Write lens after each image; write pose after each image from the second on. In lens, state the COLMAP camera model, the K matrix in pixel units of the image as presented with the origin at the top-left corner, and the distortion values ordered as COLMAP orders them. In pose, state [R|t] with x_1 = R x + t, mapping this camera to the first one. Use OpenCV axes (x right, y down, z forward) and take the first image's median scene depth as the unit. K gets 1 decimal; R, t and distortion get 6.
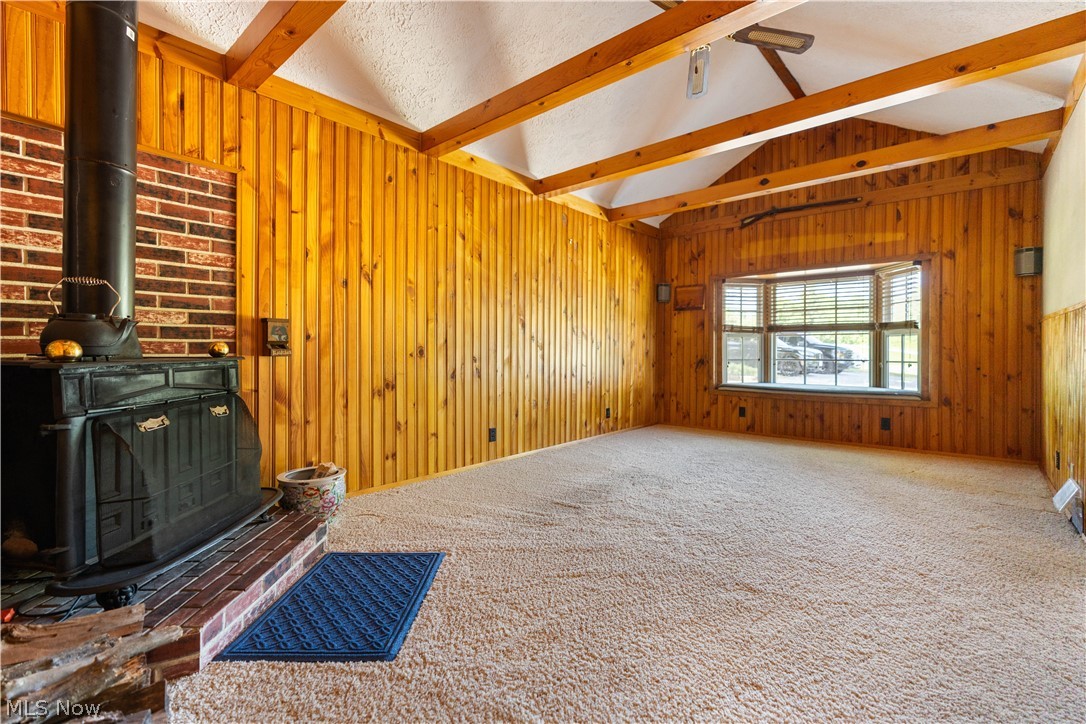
lens RADIAL K [[489.1, 0, 537.8], [0, 489.1, 356.6], [0, 0, 1]] dist [-0.010795, 0.003349]
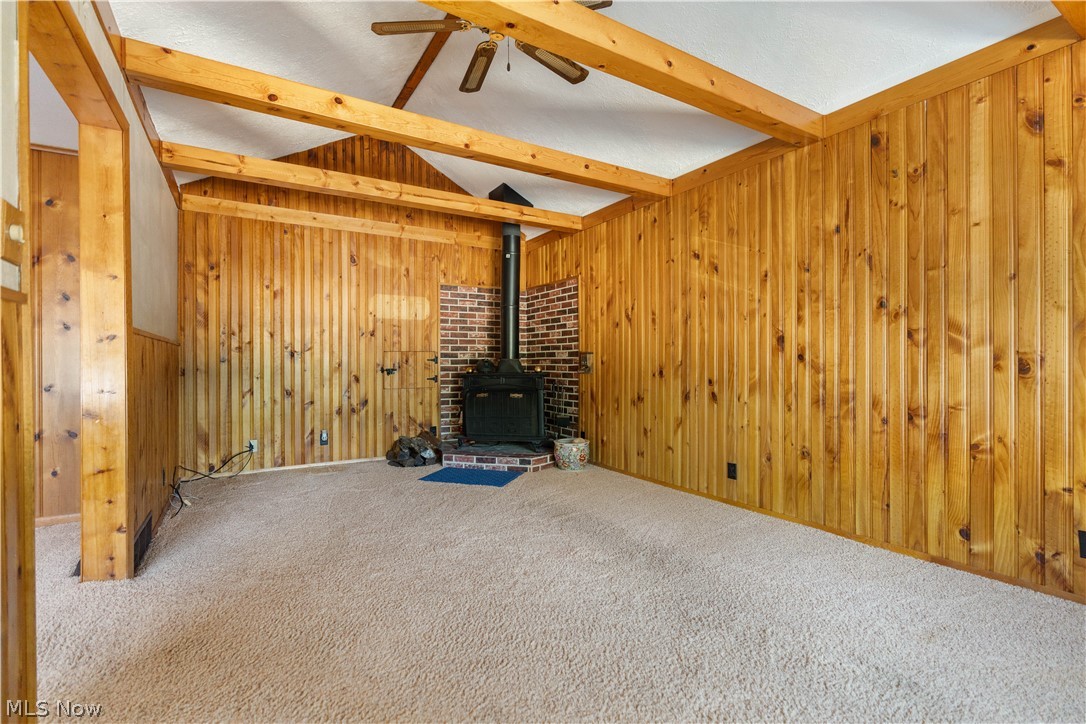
lens RADIAL K [[489.1, 0, 546.4], [0, 489.1, 357.1], [0, 0, 1]] dist [-0.010795, 0.003349]
pose [[-0.281909, -0.008740, -0.959401, 1.296609], [-0.006318, 0.999954, -0.007253, -0.049756], [0.959420, 0.004017, -0.281951, 1.462006]]
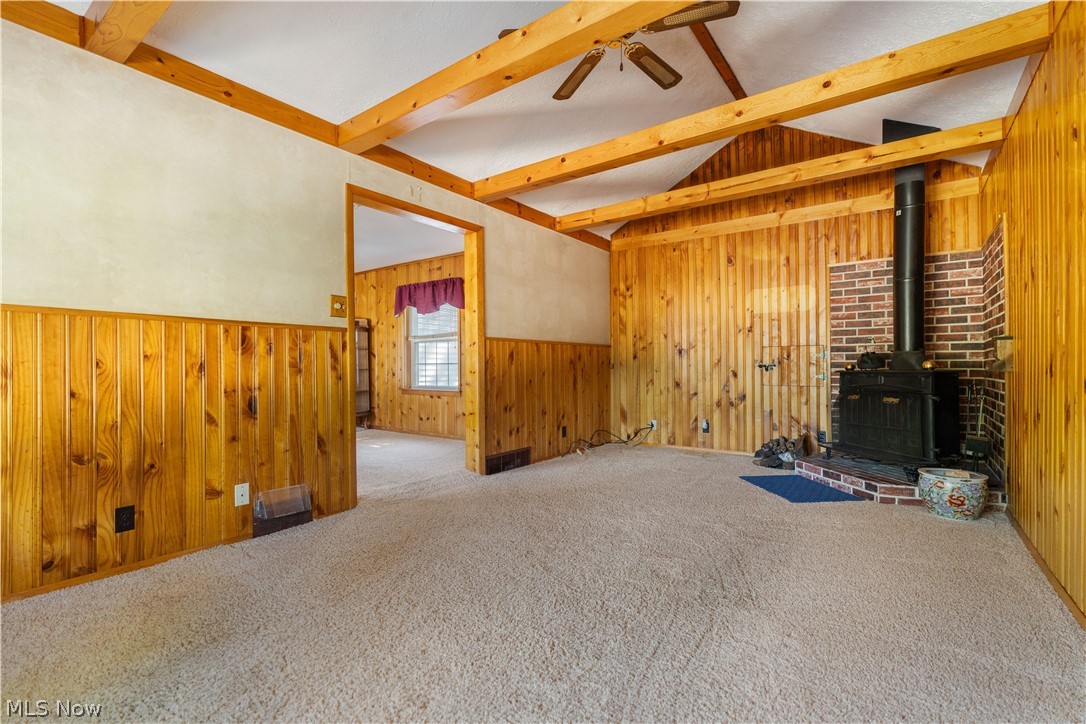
lens RADIAL K [[489.1, 0, 548.4], [0, 489.1, 364.6], [0, 0, 1]] dist [-0.010795, 0.003349]
pose [[-0.994017, 0.002118, -0.109205, 0.790594], [0.001400, 0.999977, 0.006648, -0.032107], [0.109217, 0.006456, -0.993997, 1.960649]]
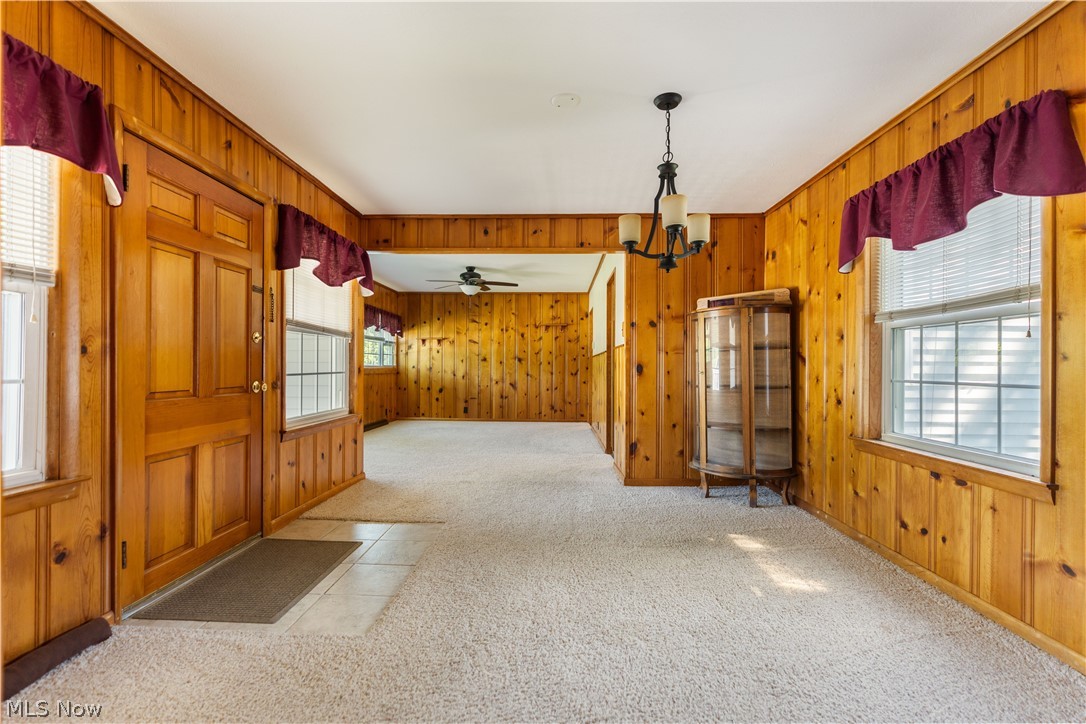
lens RADIAL K [[489.1, 0, 529.4], [0, 489.1, 366.1], [0, 0, 1]] dist [-0.010795, 0.003349]
pose [[-0.630462, -0.009155, 0.776166, 0.880242], [-0.002293, 0.999948, 0.009931, -0.056664], [-0.776217, 0.004481, -0.630450, 0.709949]]
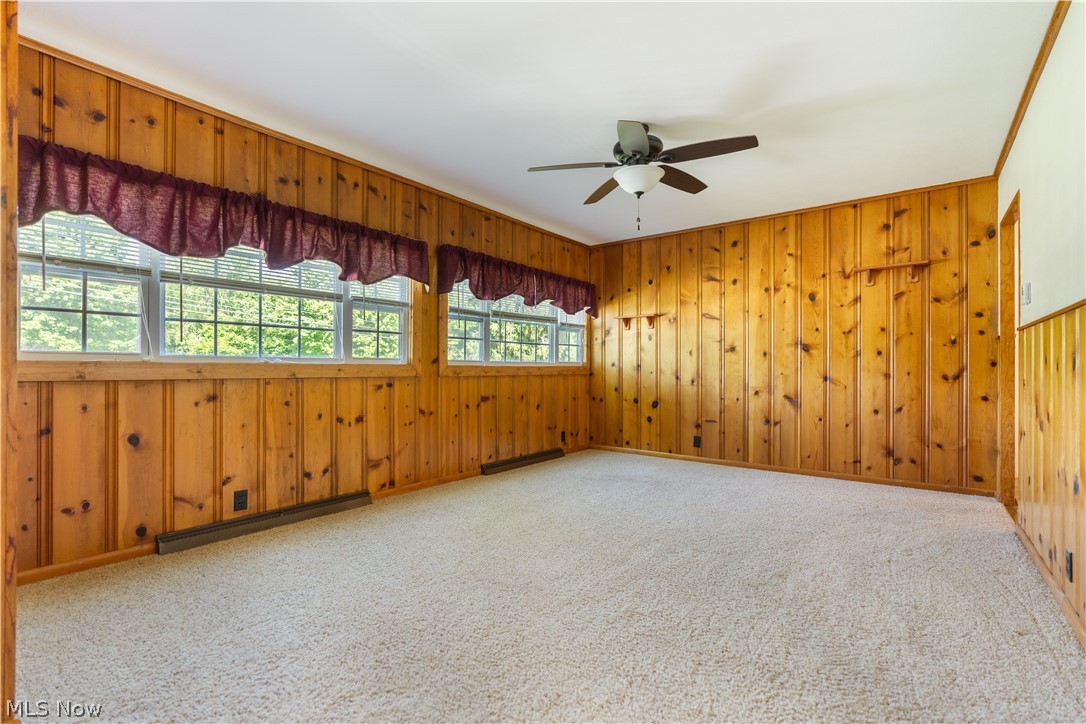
lens RADIAL K [[489.1, 0, 537.7], [0, 489.1, 365.3], [0, 0, 1]] dist [-0.010795, 0.003349]
pose [[-0.054882, -0.001976, 0.998491, 1.852457], [0.010459, 0.999942, 0.002554, -0.023566], [-0.998438, 0.010583, -0.054858, -0.269360]]
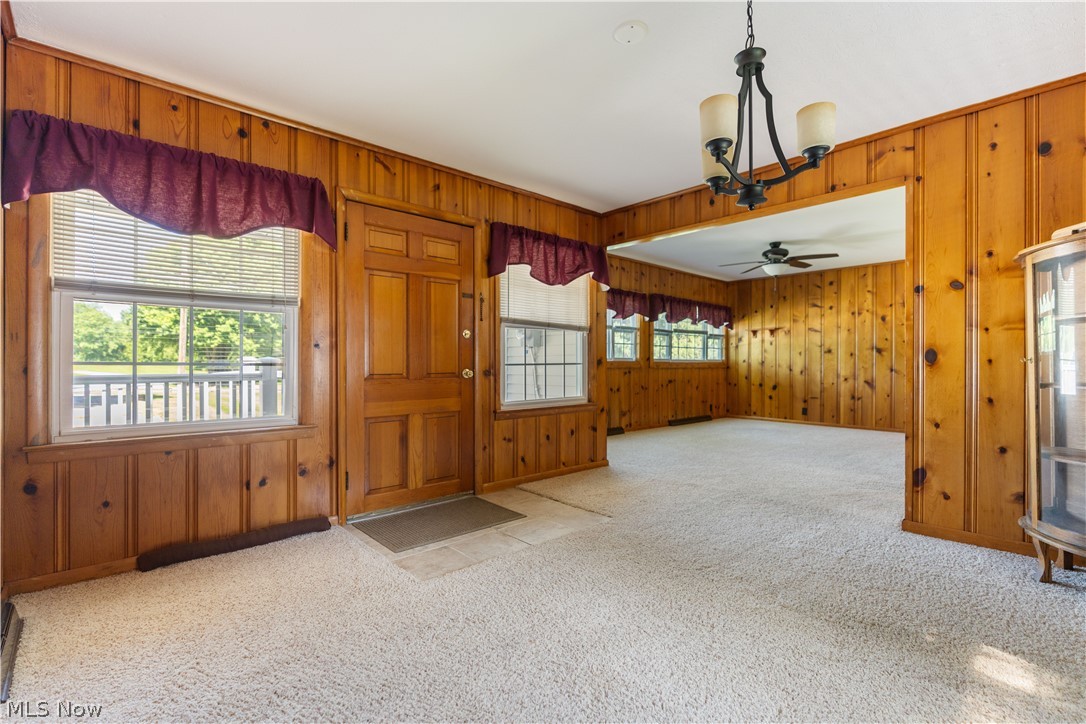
lens RADIAL K [[489.1, 0, 543.9], [0, 489.1, 363.2], [0, 0, 1]] dist [-0.010795, 0.003349]
pose [[0.108964, -0.006881, 0.994022, 0.783098], [0.010354, 0.999930, 0.005787, -0.034357], [-0.993992, 0.009661, 0.109027, 0.182252]]
